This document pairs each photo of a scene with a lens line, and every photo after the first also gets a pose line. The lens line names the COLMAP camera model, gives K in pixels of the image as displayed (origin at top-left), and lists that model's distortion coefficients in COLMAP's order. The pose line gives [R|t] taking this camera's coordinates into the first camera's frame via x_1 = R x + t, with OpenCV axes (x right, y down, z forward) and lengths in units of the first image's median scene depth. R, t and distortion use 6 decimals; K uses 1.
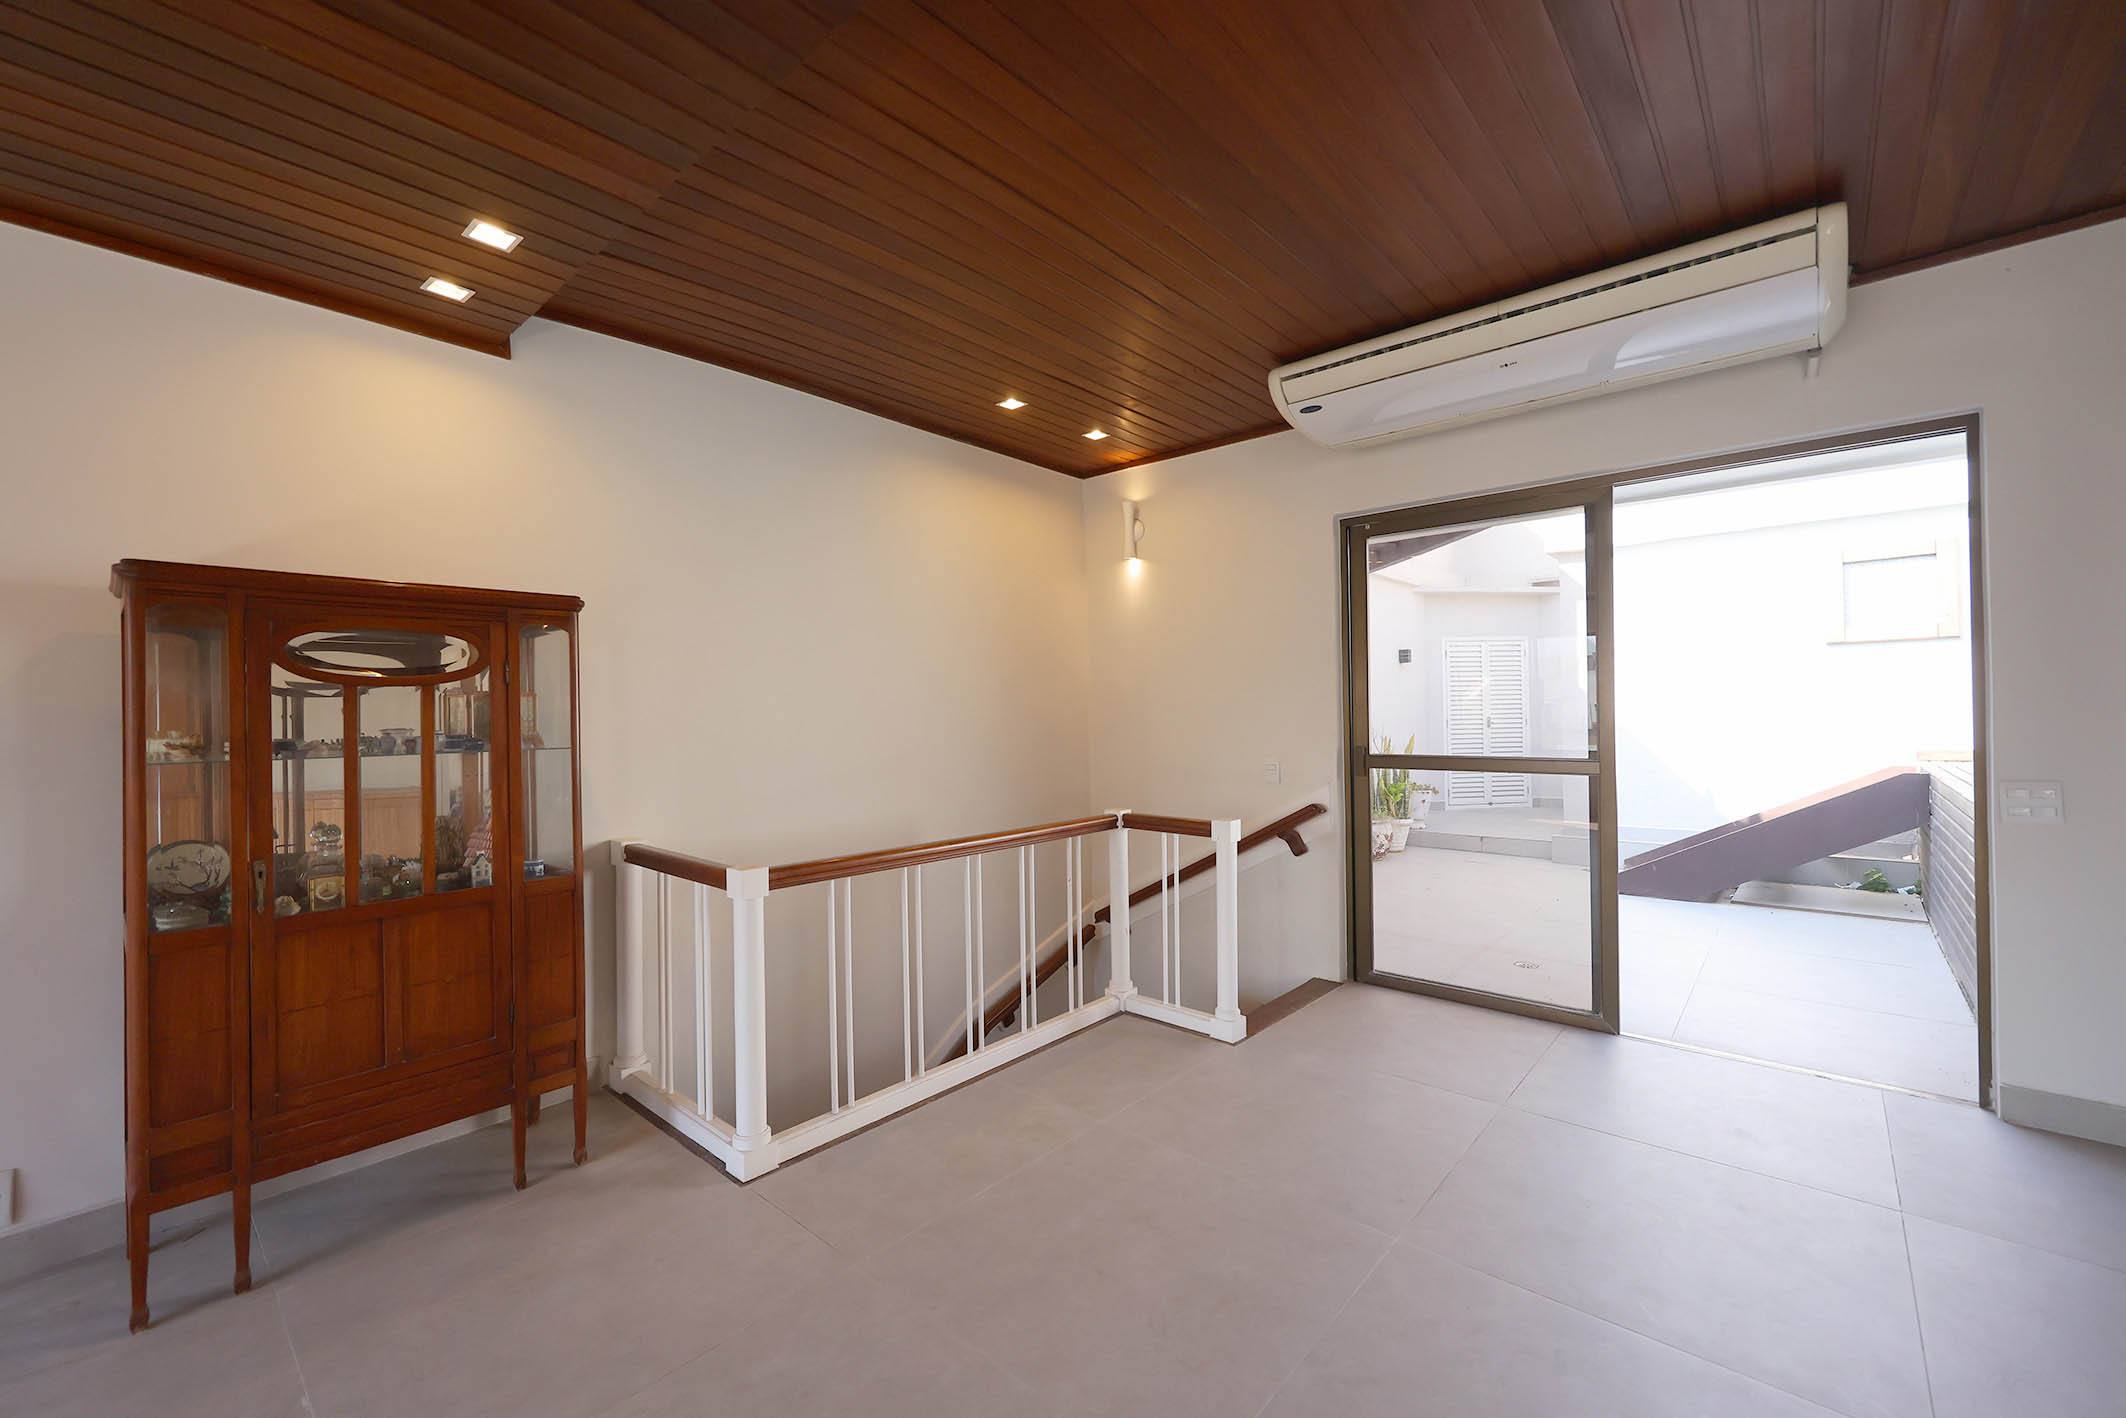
lens RADIAL K [[854.5, 0, 1053.1], [0, 854.5, 710.8], [0, 0, 1]] dist [0.000083, 0.000097]
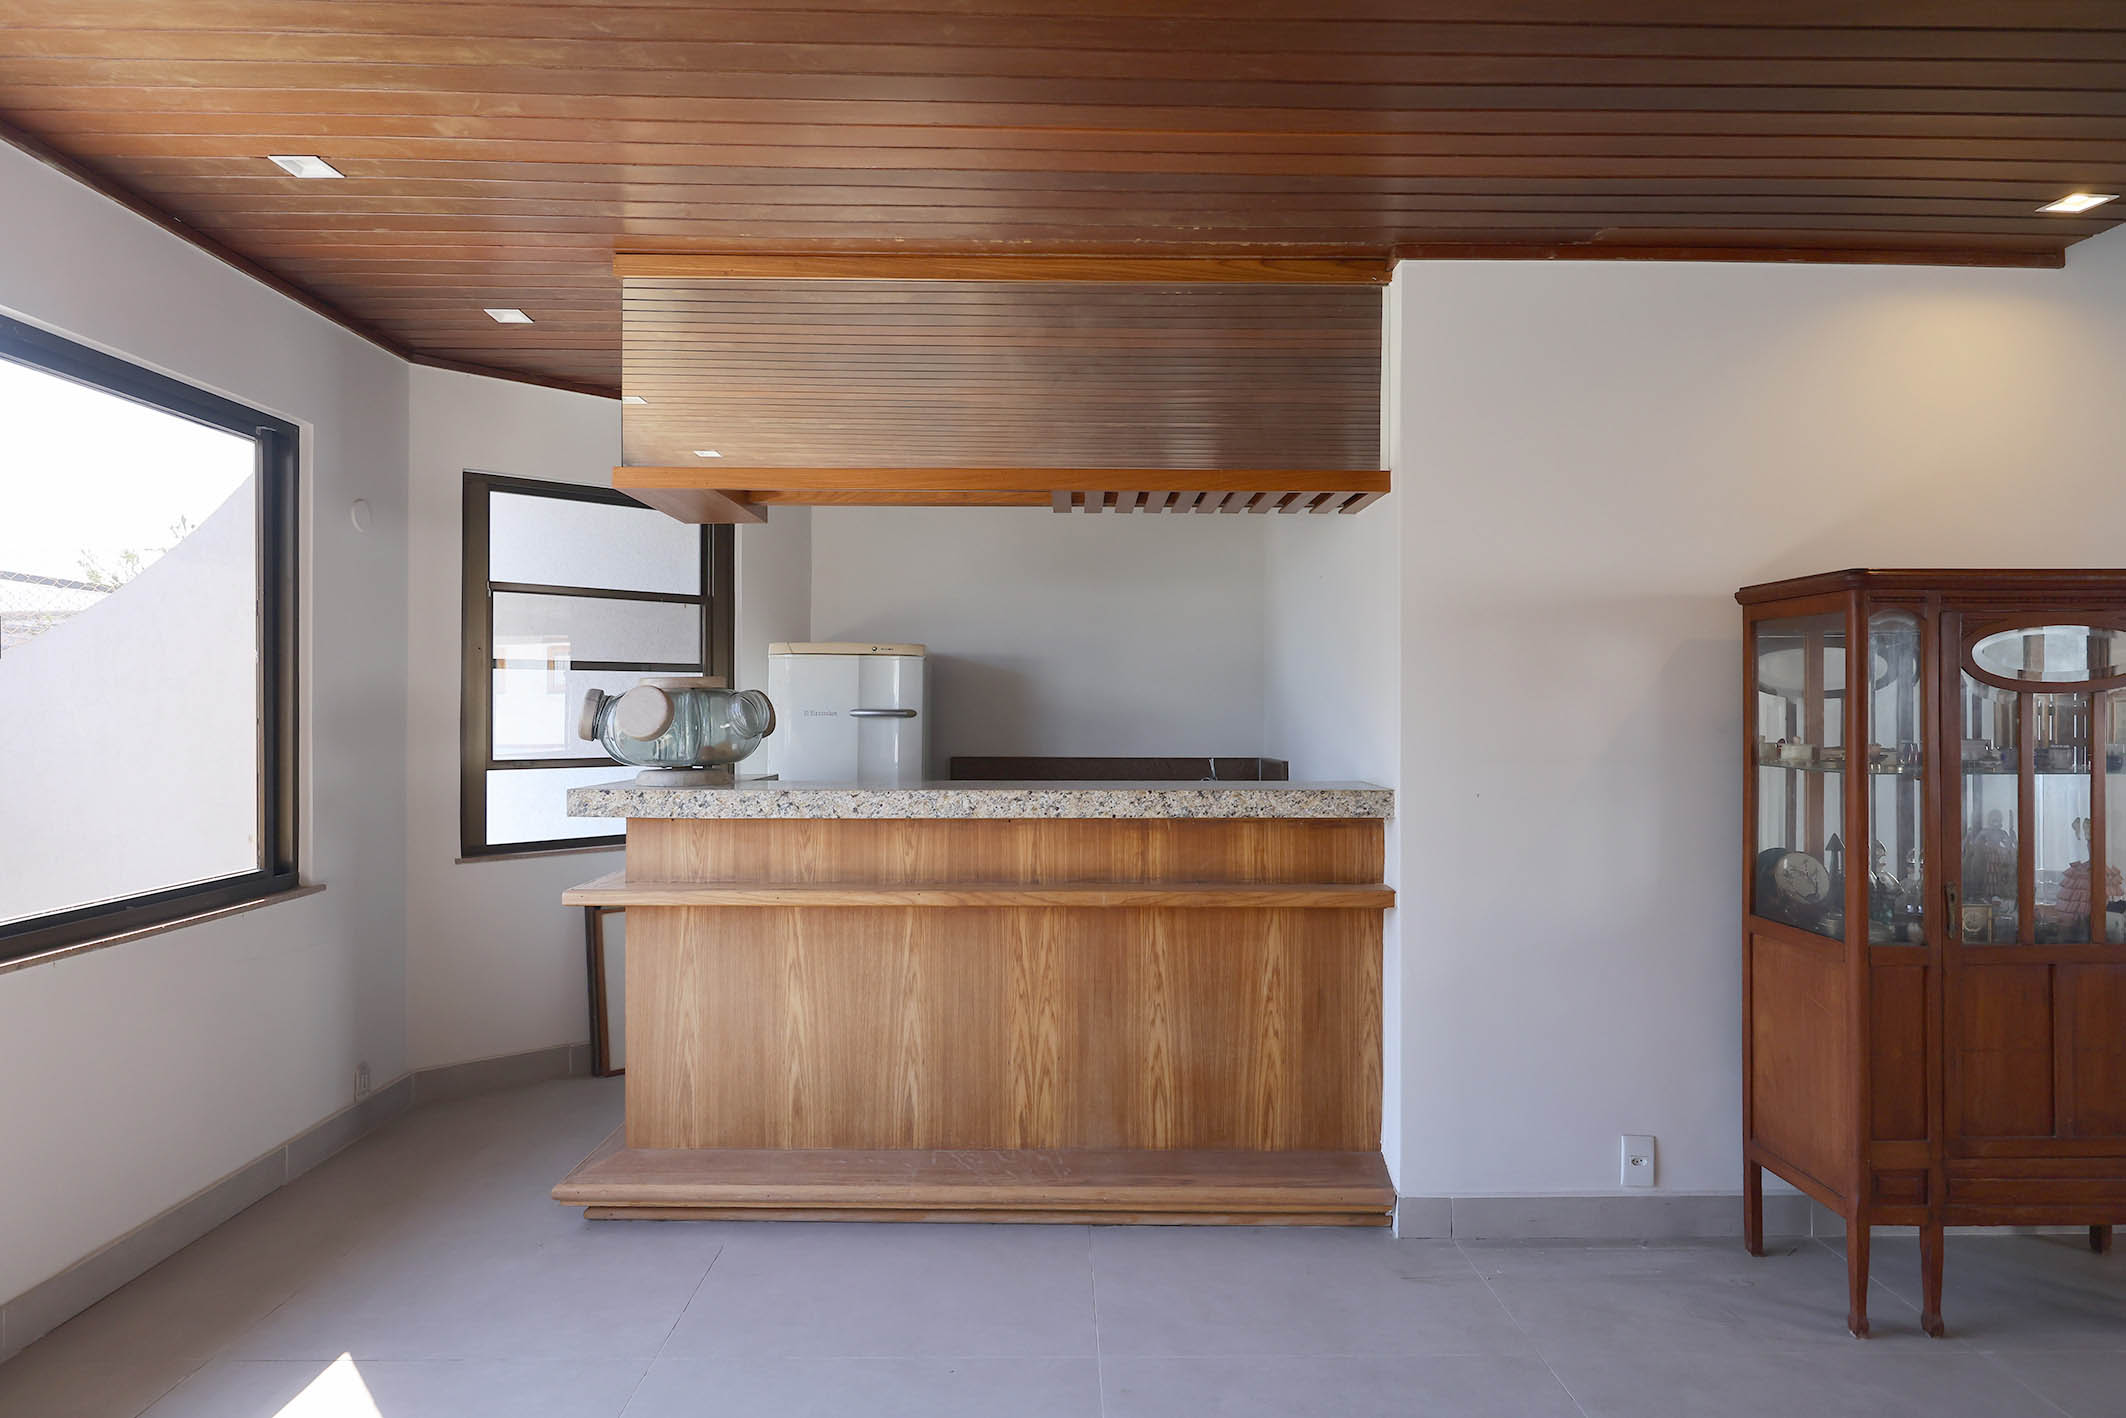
lens RADIAL K [[1203.7, 0, 1062.4], [0, 1203.7, 707.3], [0, 0, 1]] dist [0.000145, 0.001209]
pose [[0.675922, 0.015651, -0.736807, -0.441333], [-0.006013, 0.999858, 0.015723, -0.021242], [0.736948, -0.006197, 0.675921, -0.425329]]
